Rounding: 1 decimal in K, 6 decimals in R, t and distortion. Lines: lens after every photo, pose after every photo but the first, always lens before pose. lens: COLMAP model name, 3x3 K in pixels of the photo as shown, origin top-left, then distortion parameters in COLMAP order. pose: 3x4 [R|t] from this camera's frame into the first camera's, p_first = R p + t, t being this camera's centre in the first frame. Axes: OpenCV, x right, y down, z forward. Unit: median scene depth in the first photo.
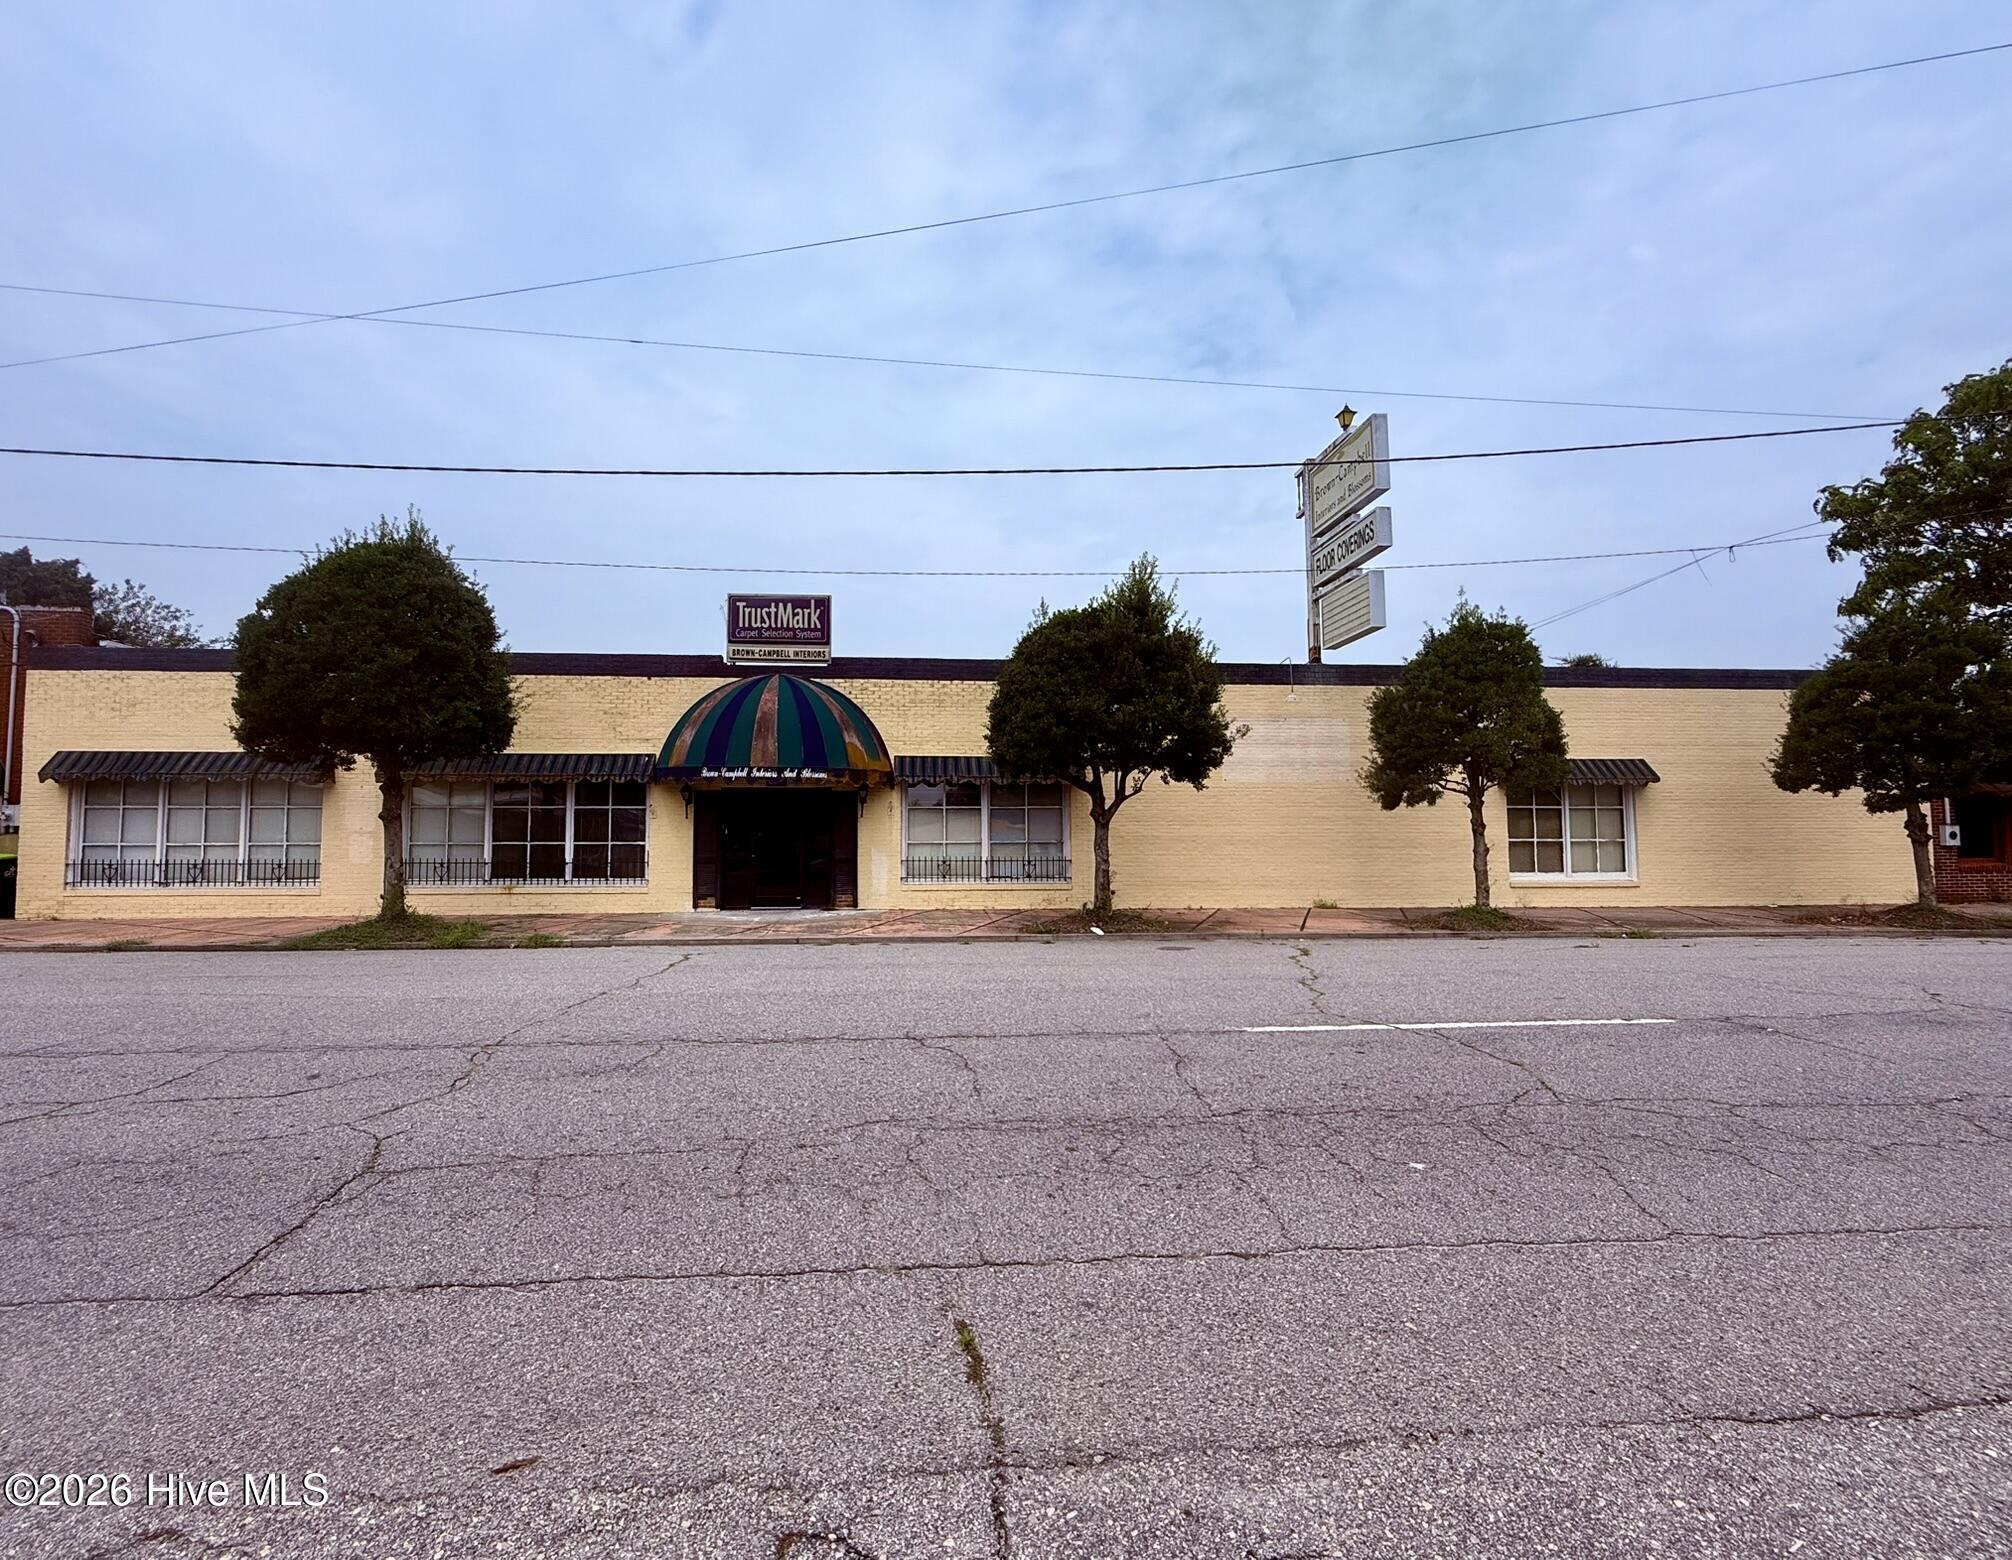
lens RADIAL K [[1020.8, 0, 1000.1], [0, 1020.8, 797.4], [0, 0, 1]] dist [-0.005574, -0.000593]
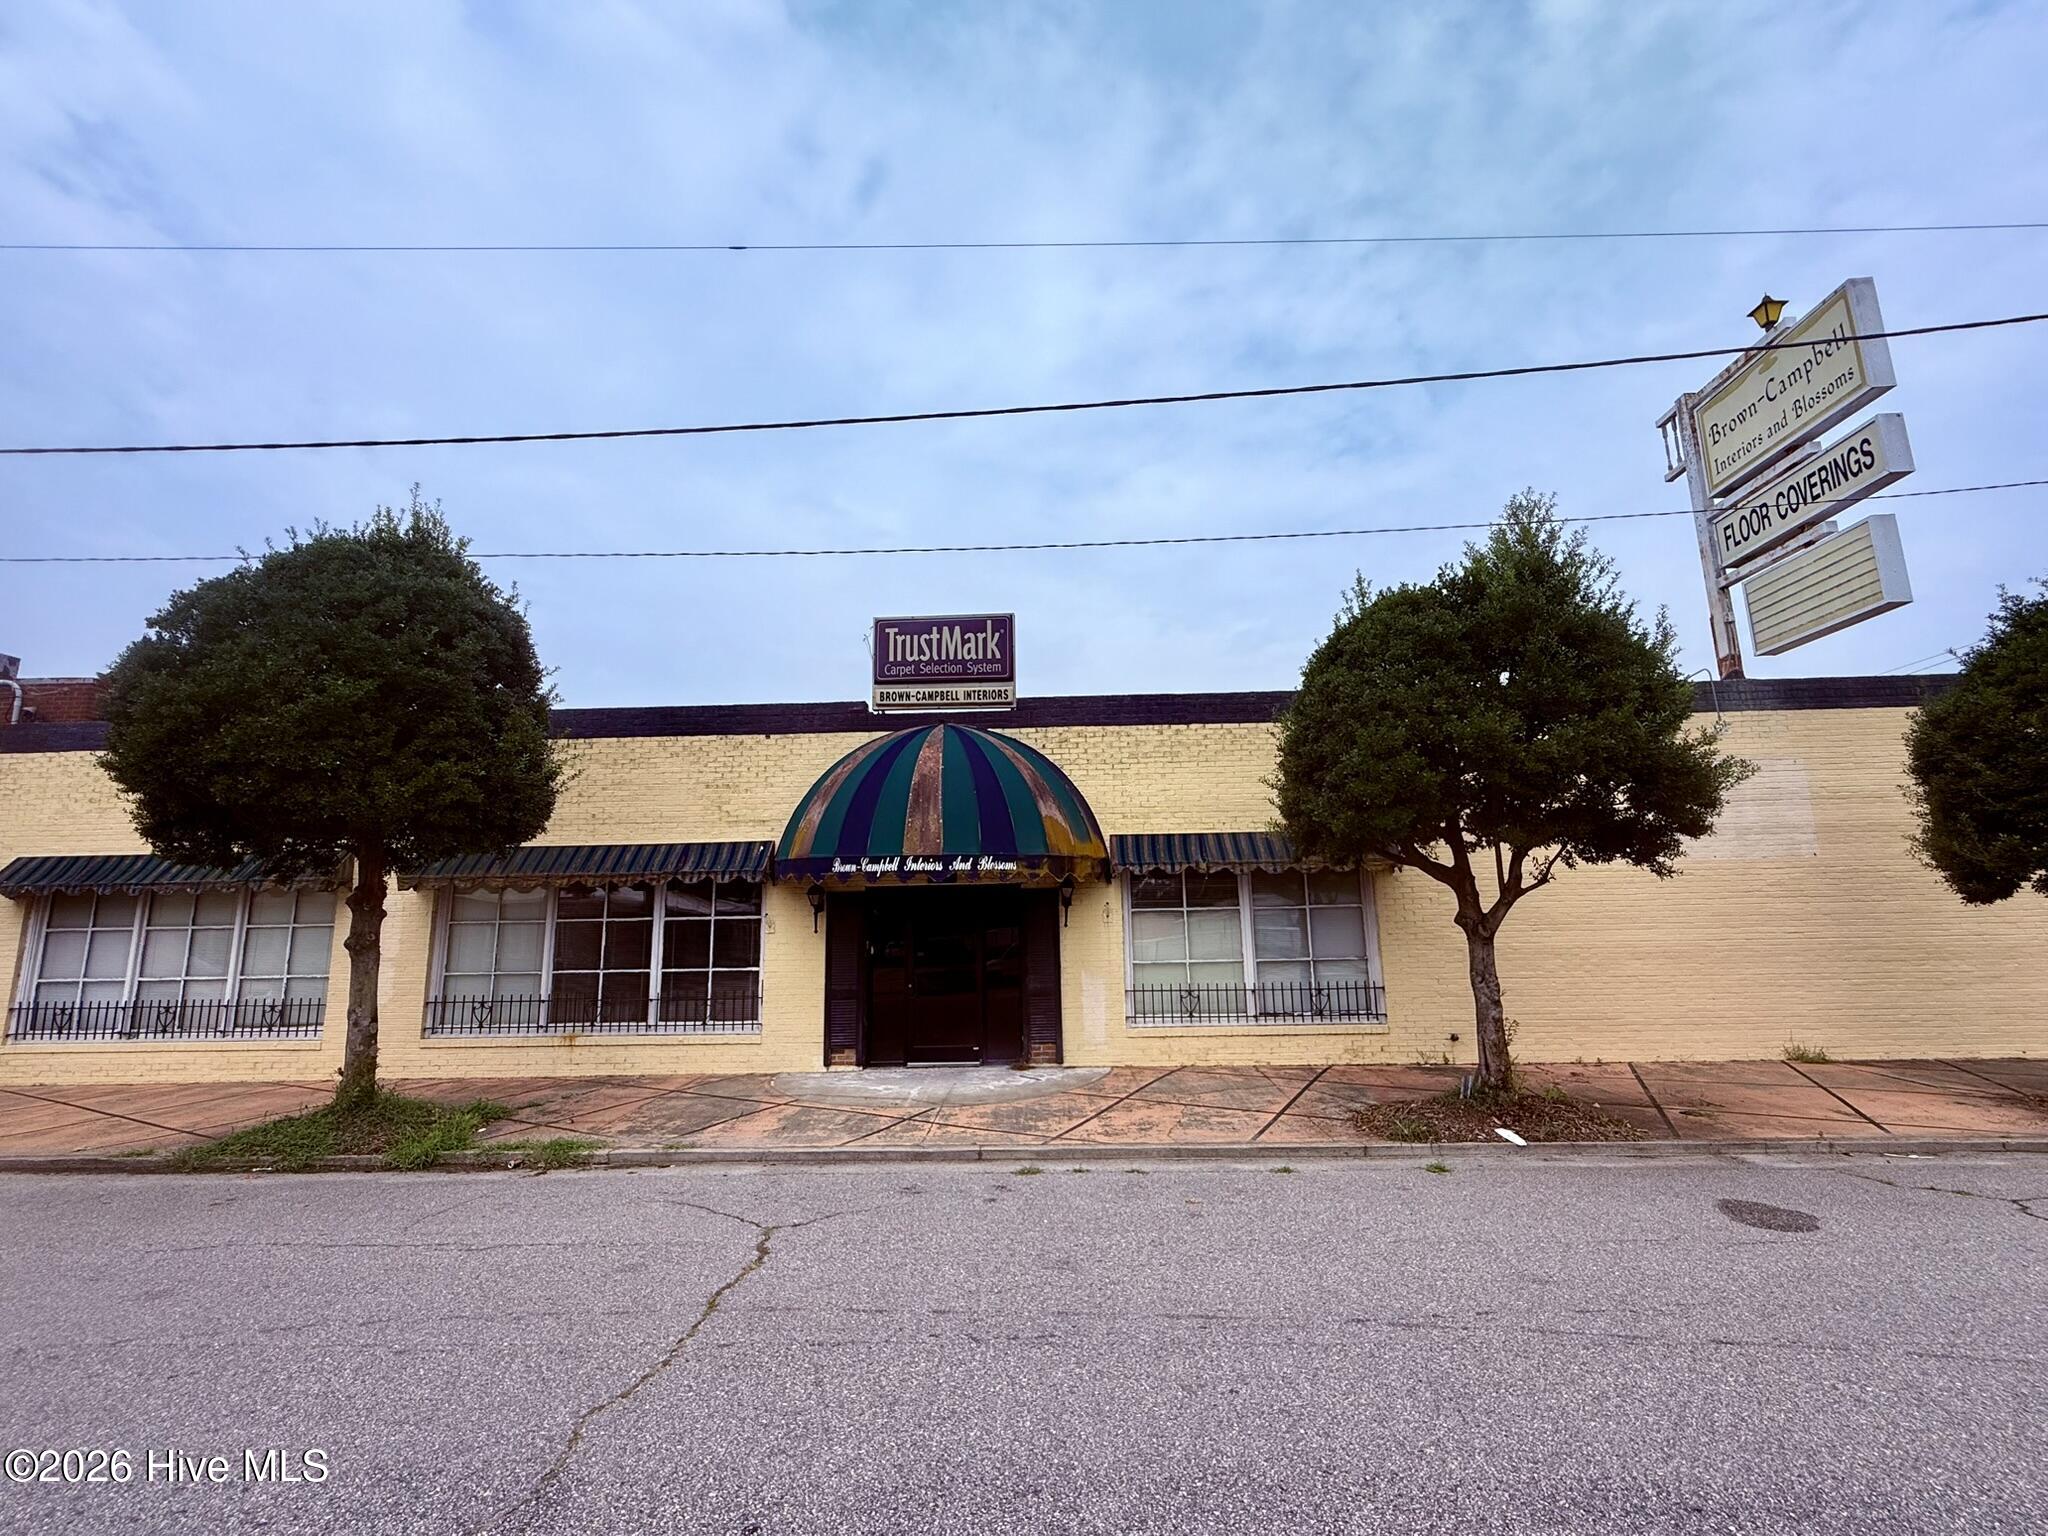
lens RADIAL K [[915.8, 0, 1024.0], [0, 915.8, 768.0], [0, 0, 1]] dist [0.000149, -0.000119]
pose [[0.991666, -0.036412, -0.123585, -0.085933], [0.020895, 0.991987, -0.124599, -0.010070], [0.127131, 0.120978, 0.984481, 0.393122]]
